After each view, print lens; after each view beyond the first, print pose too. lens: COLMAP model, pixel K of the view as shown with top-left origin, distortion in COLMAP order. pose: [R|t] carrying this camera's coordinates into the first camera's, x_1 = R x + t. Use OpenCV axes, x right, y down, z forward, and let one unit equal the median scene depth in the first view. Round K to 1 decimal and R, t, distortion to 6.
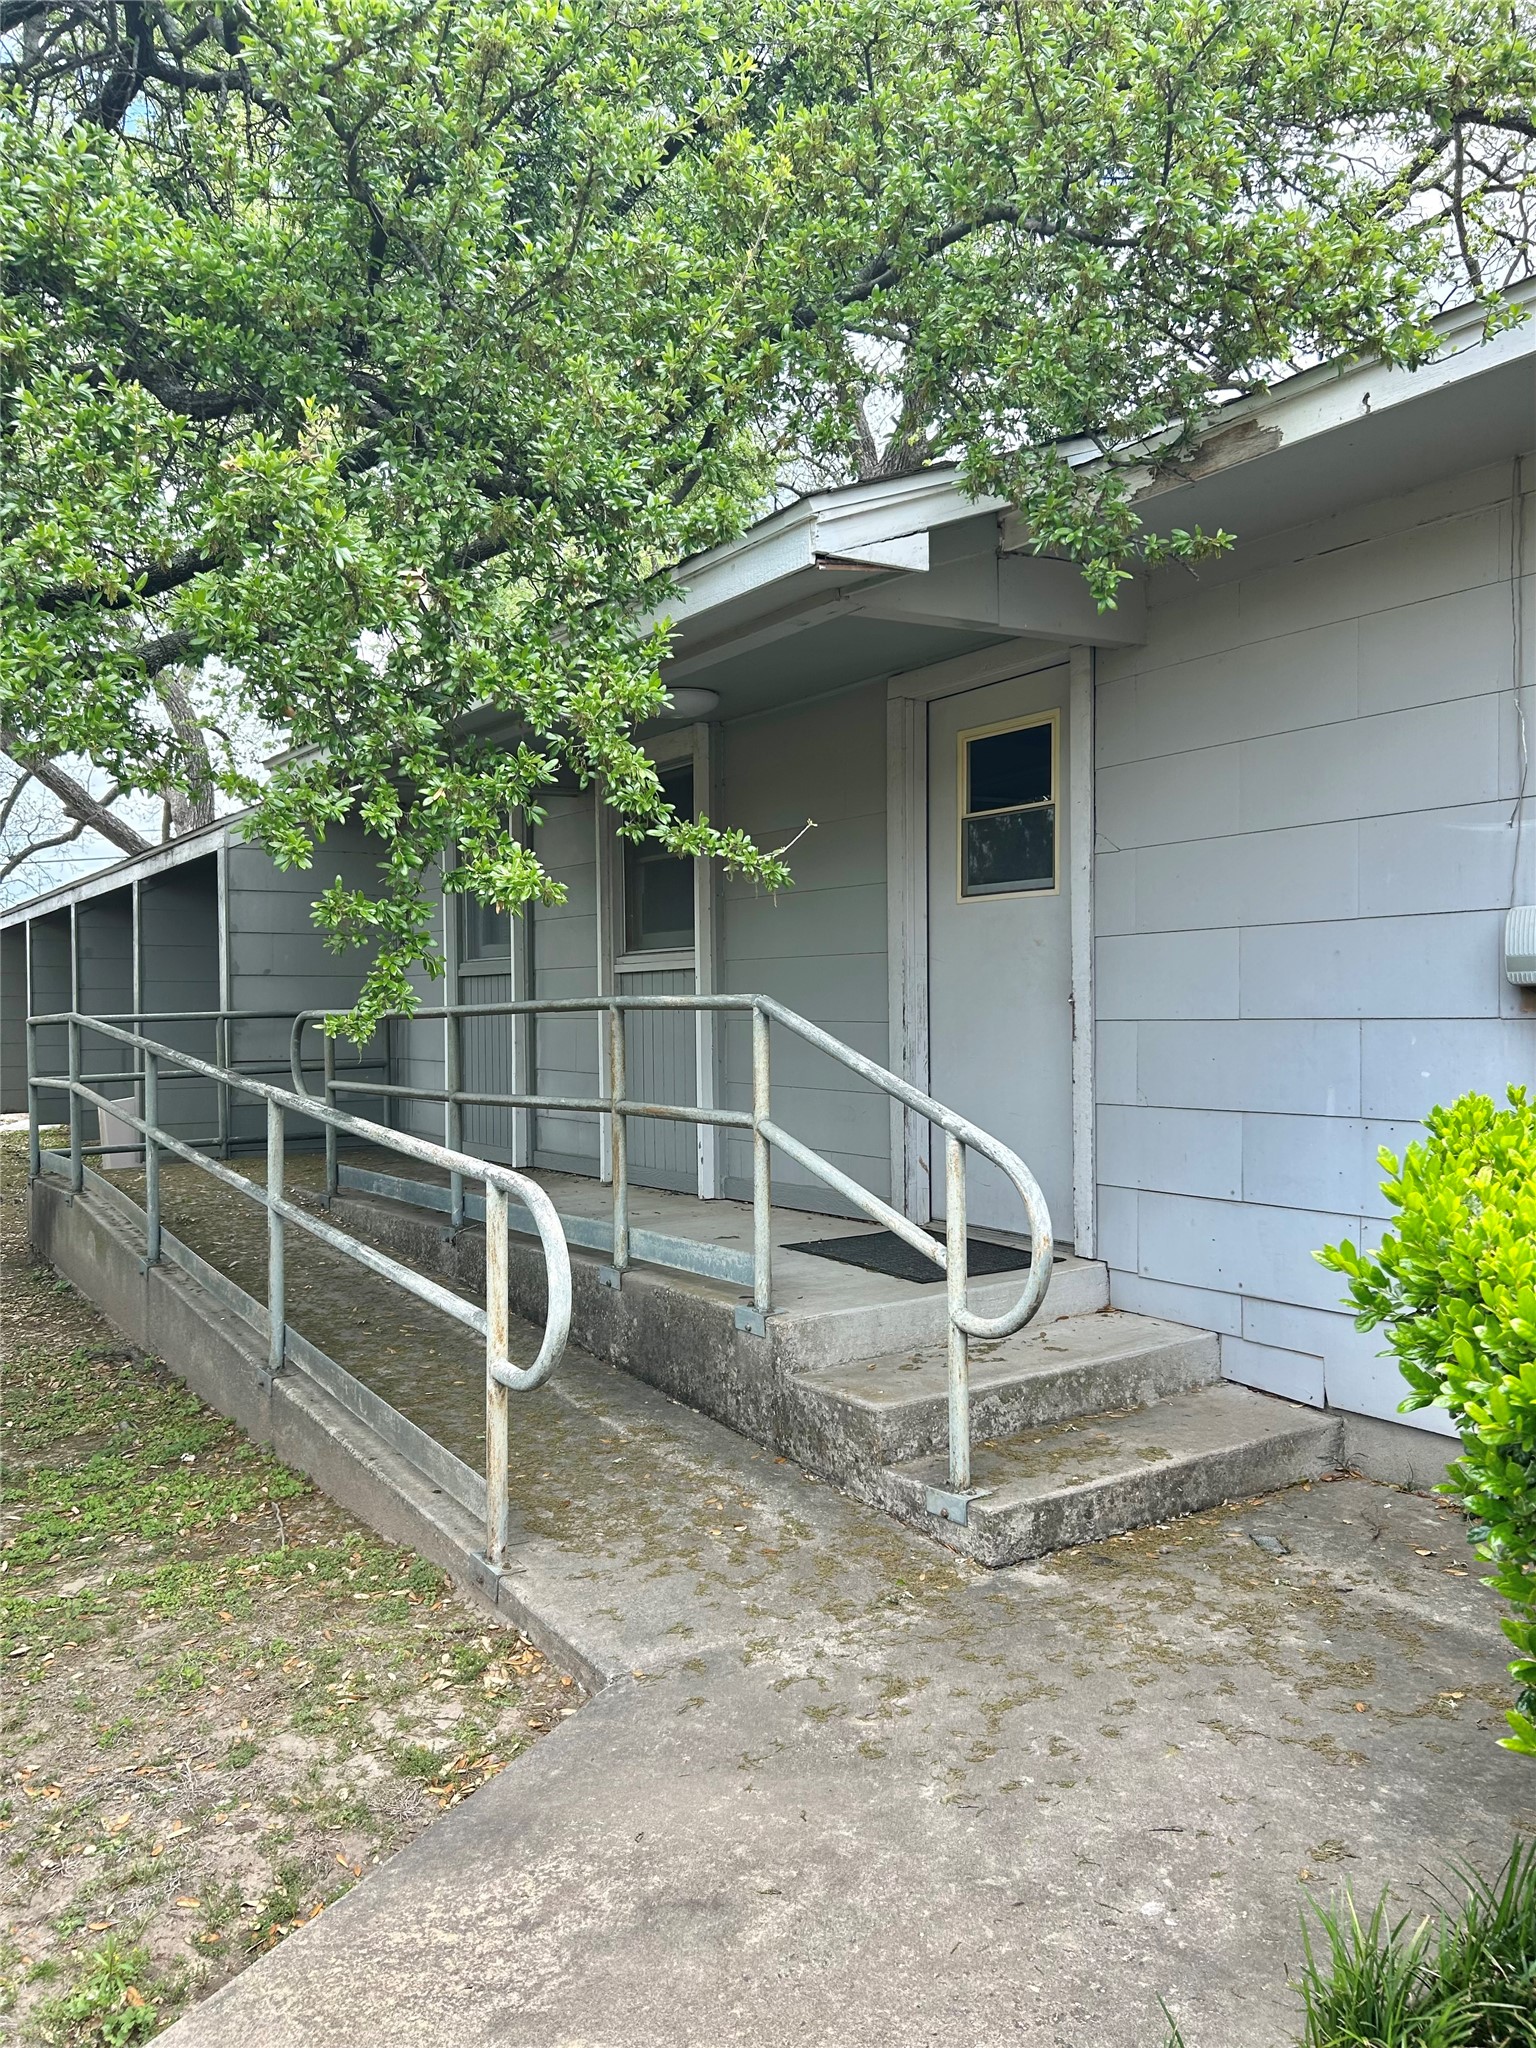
lens RADIAL K [[1555.8, 0, 768.0], [0, 1555.8, 1024.0], [0, 0, 1]] dist [0.008421, 0.000429]
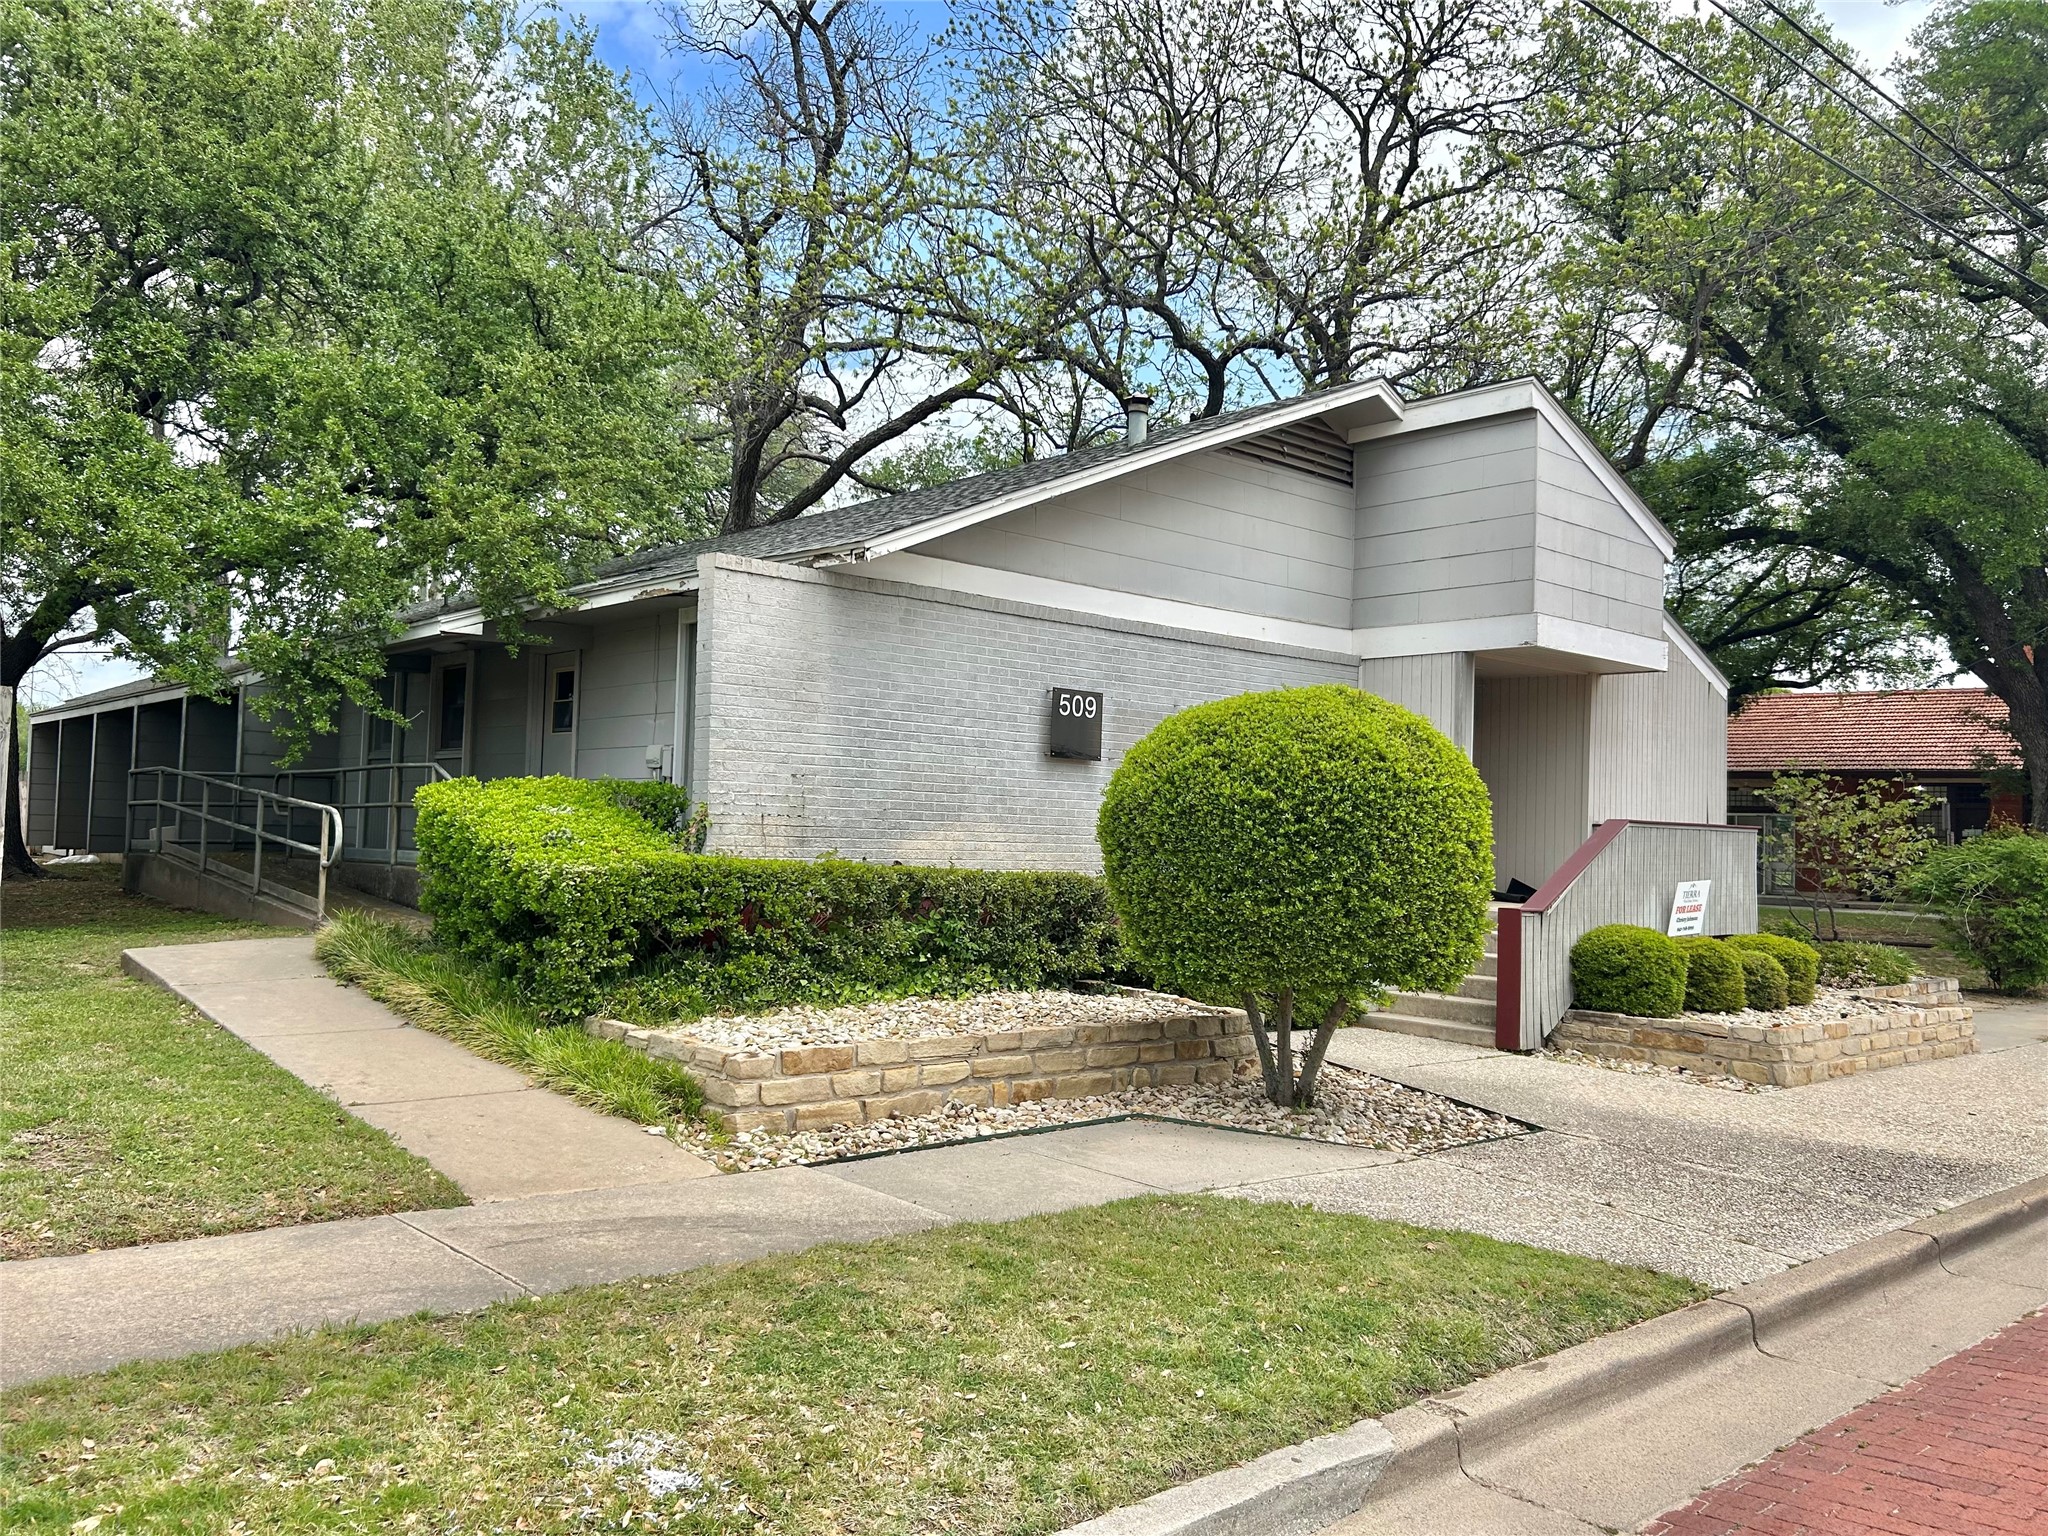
lens RADIAL K [[1555.8, 0, 1024.0], [0, 1555.8, 768.0], [0, 0, 1]] dist [0.008421, 0.000429]
pose [[0.989287, 0.051019, 0.136780, 0.837027], [-0.043582, 0.997432, -0.056829, 0.131108], [-0.139328, 0.050259, 0.988970, -2.505769]]
